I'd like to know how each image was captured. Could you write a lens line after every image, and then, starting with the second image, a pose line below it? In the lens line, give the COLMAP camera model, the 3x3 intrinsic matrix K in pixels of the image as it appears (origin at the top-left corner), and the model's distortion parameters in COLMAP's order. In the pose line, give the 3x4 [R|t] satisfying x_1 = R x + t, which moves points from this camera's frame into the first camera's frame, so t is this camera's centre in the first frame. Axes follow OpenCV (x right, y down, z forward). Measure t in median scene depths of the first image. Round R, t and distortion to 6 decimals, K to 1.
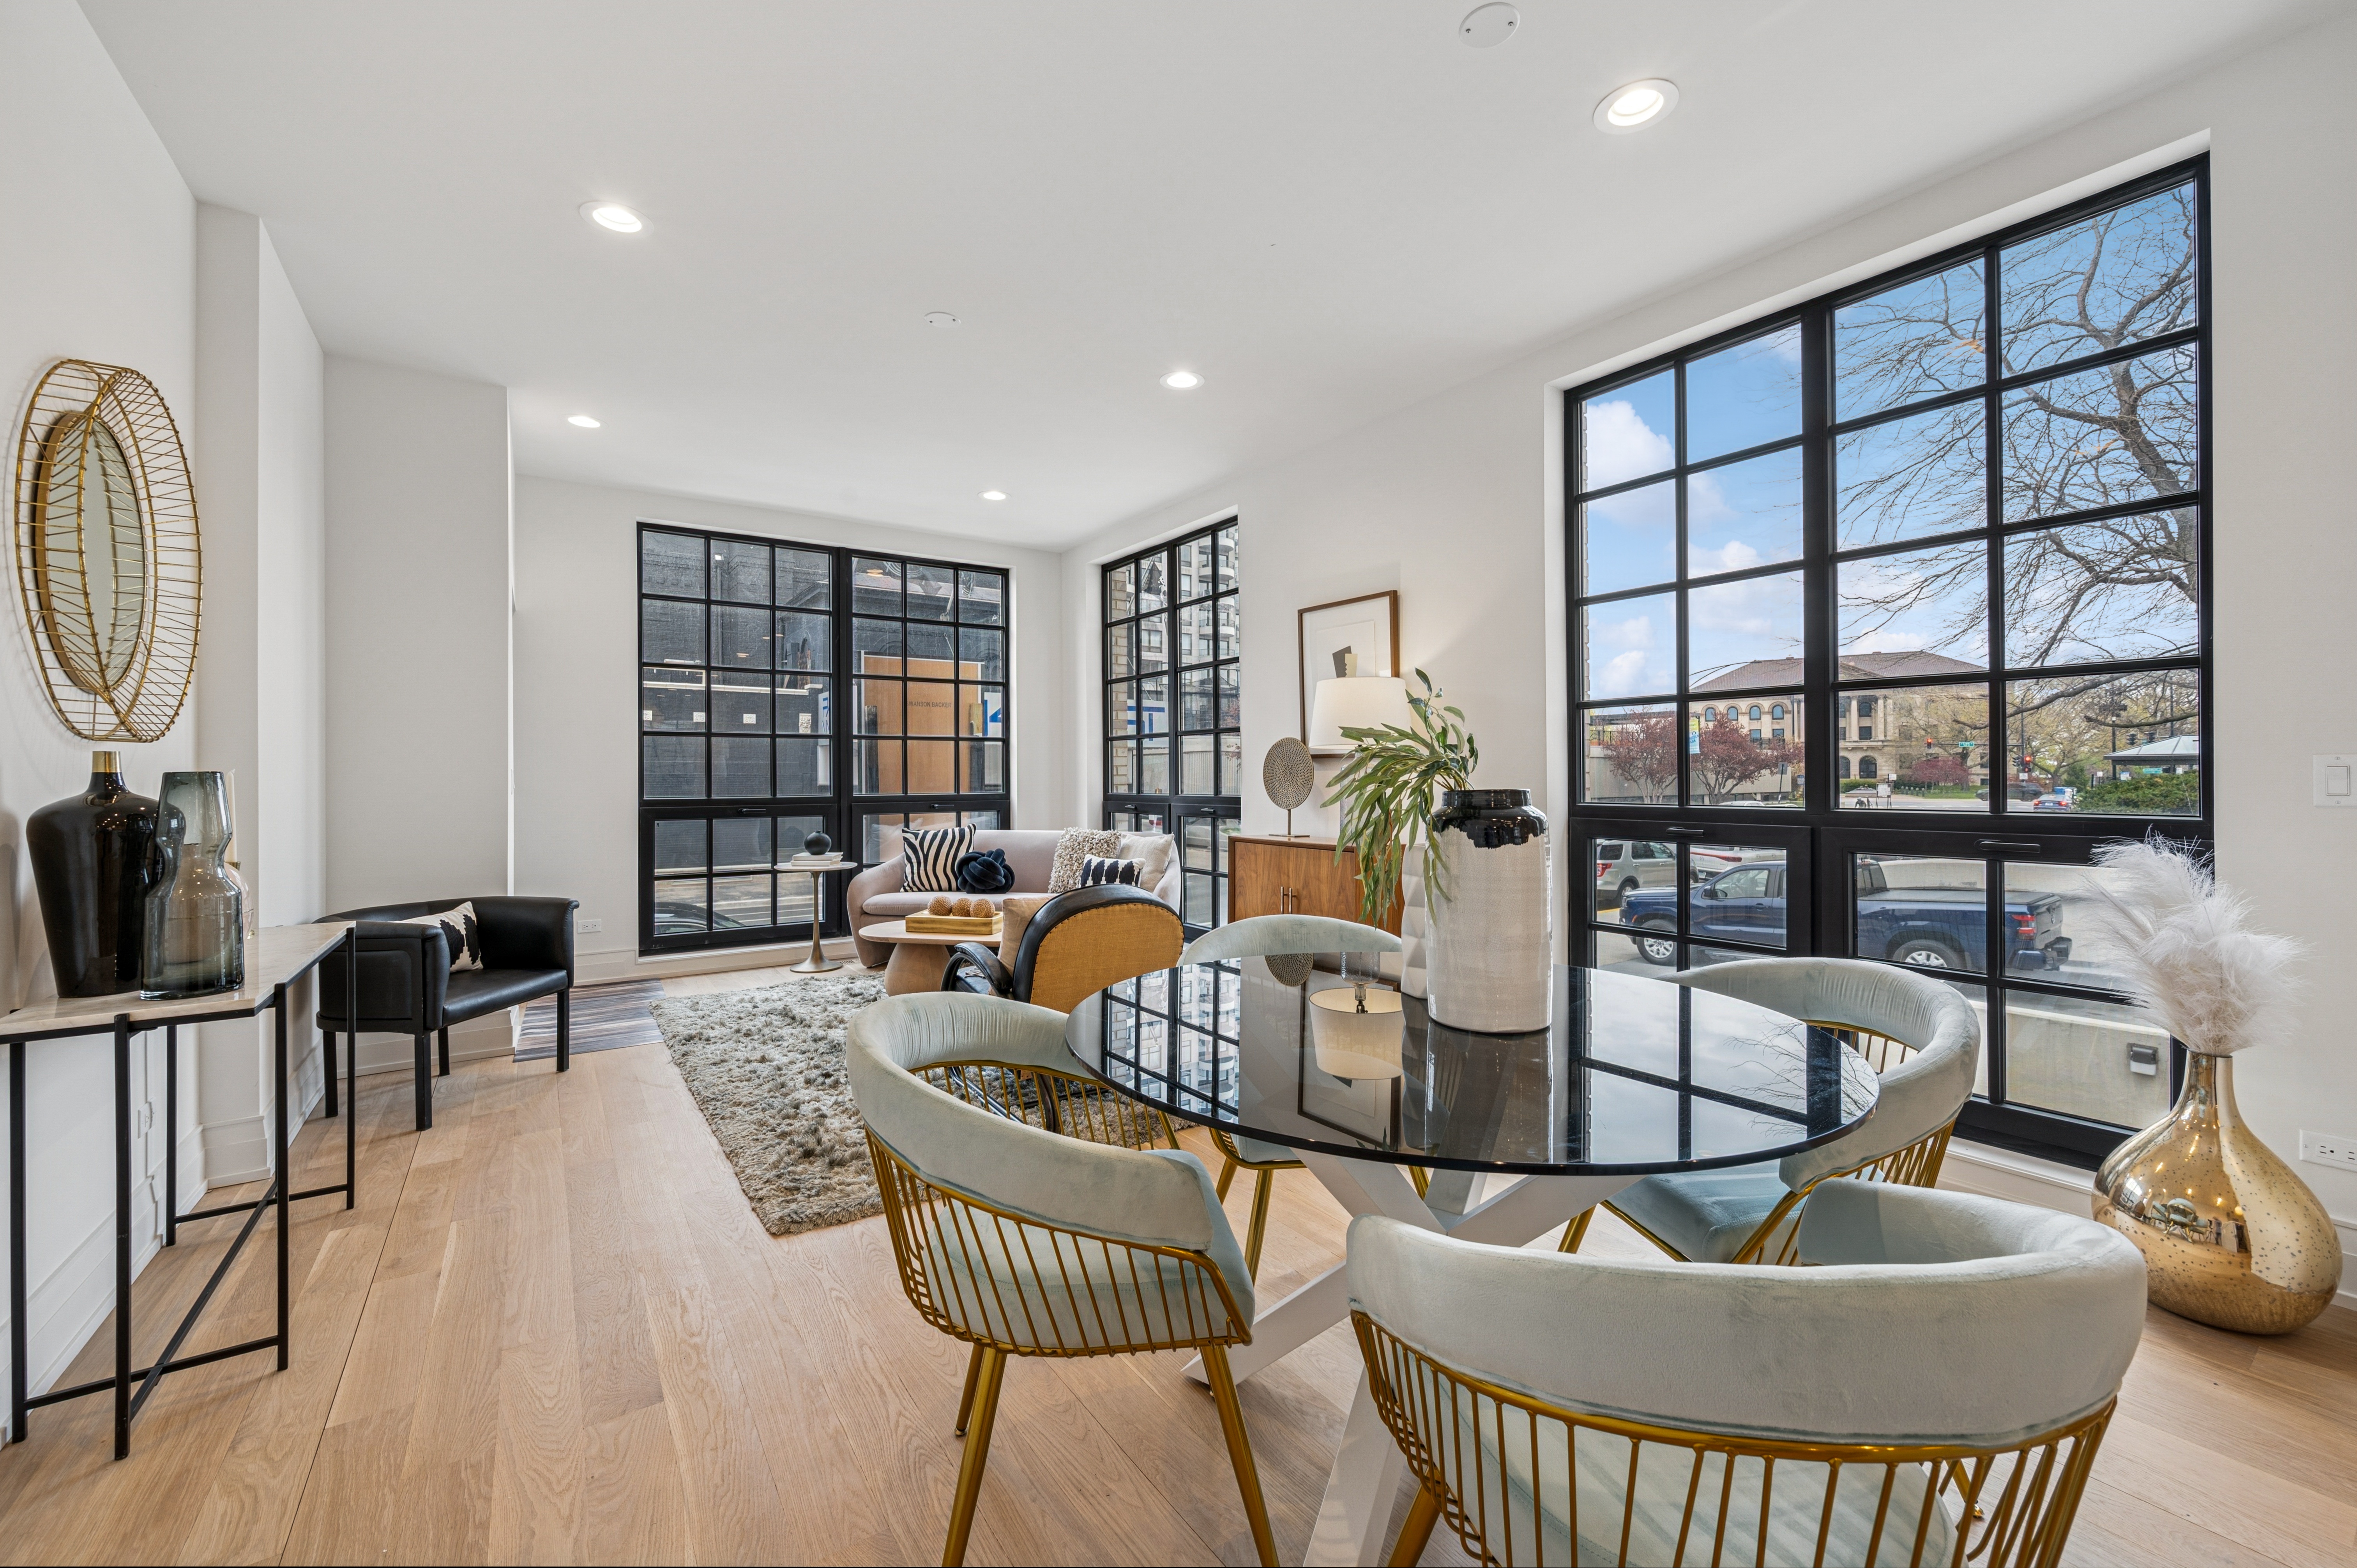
lens RADIAL K [[931.4, 0, 1179.0], [0, 931.4, 772.5], [0, 0, 1]] dist [0.000367, 0.000049]
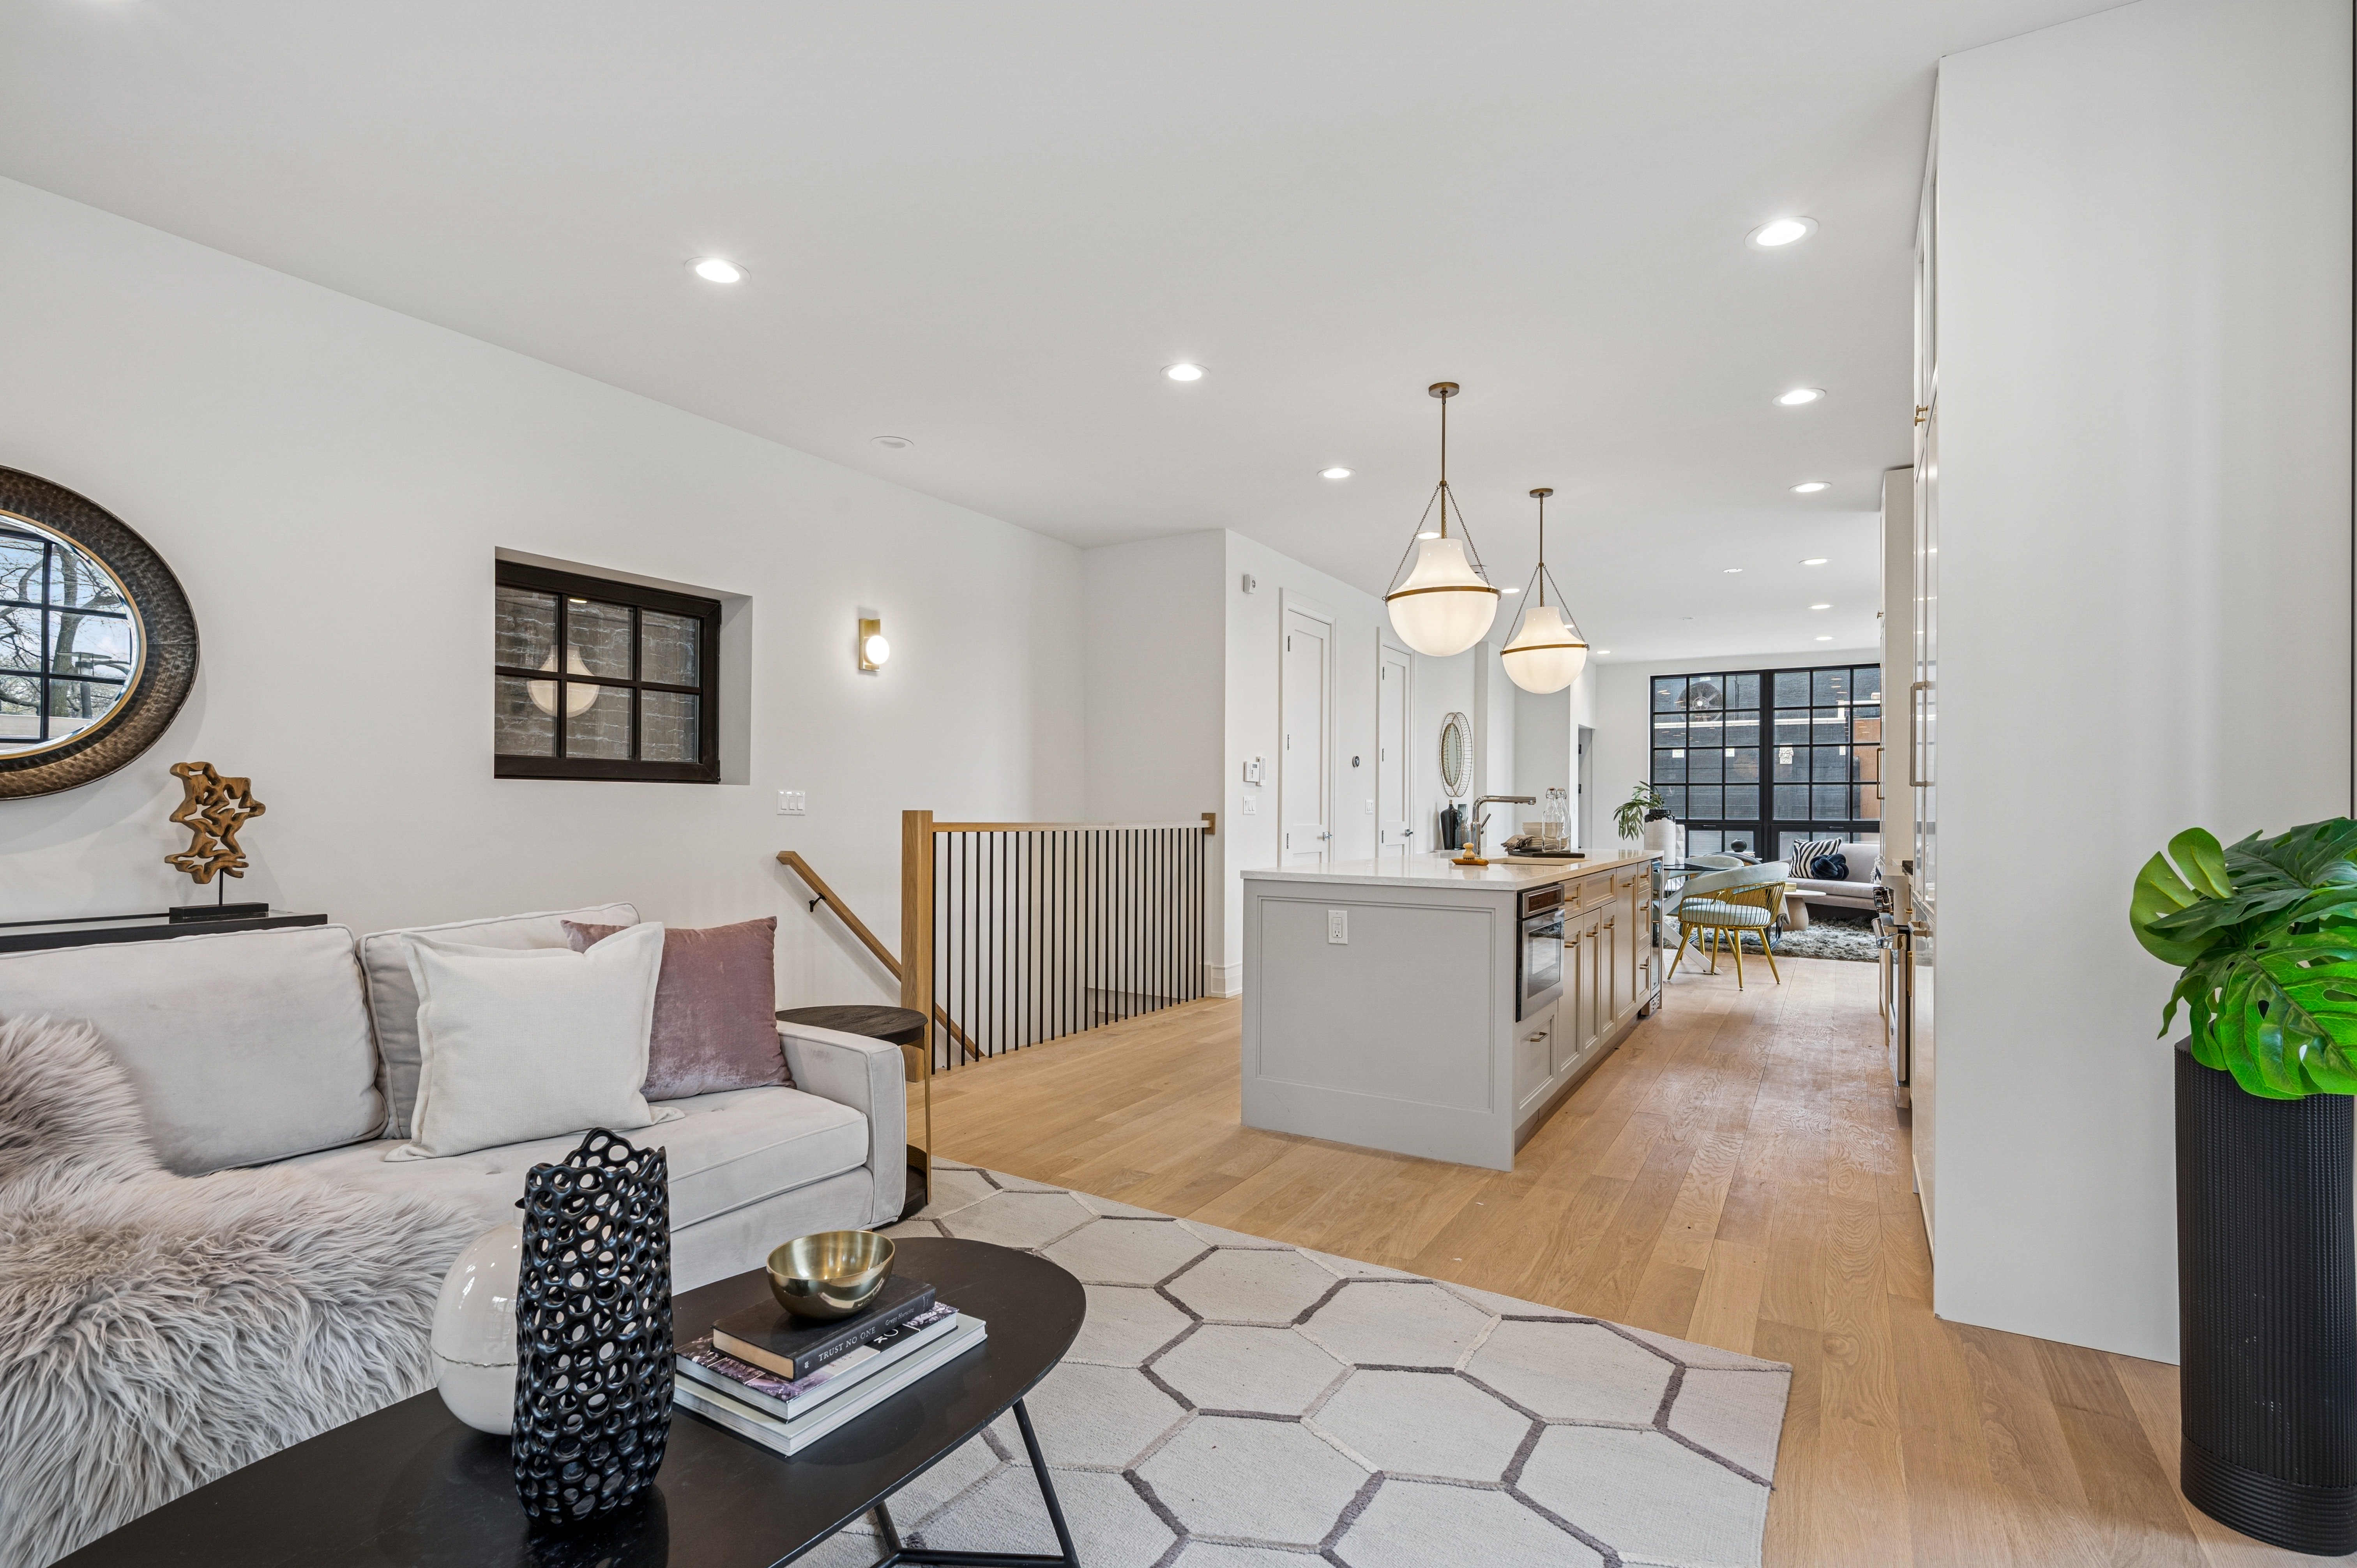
lens RADIAL K [[1055.7, 0, 1196.8], [0, 1055.7, 811.8], [0, 0, 1]] dist [-0.001953, 0.000276]
pose [[0.412405, 0.008001, -0.910966, 0.998914], [-0.004043, 0.999968, 0.006953, 0.002496], [0.910992, 0.000815, 0.412424, -0.747000]]
